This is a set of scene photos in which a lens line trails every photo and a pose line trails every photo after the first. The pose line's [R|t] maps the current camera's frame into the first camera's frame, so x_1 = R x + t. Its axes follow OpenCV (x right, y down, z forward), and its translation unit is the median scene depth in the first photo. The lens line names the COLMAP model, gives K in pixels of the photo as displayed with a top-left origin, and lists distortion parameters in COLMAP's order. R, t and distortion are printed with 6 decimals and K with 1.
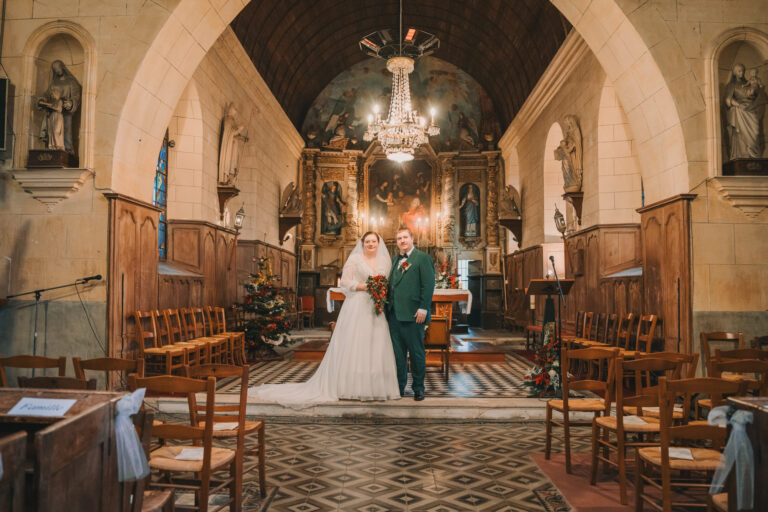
lens RADIAL K [[614.0, 0, 384.0], [0, 614.0, 256.0], [0, 0, 1]] dist [-0.106097, 0.068607]
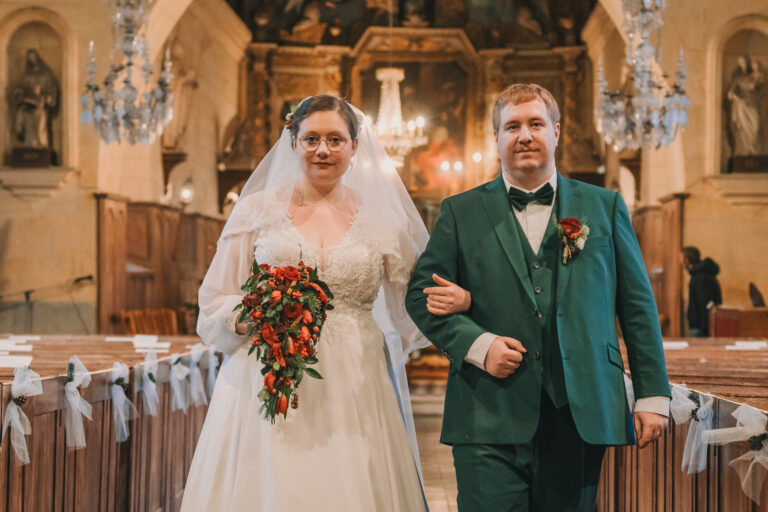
lens RADIAL K [[1882.9, 0, 384.0], [0, 1882.9, 256.0], [0, 0, 1]] dist [0.006709, -0.042558]
pose [[0.999910, -0.001642, -0.013287, 0.053501], [0.002251, 0.998941, 0.045951, -0.136202], [0.013197, -0.045976, 0.998855, -2.011648]]
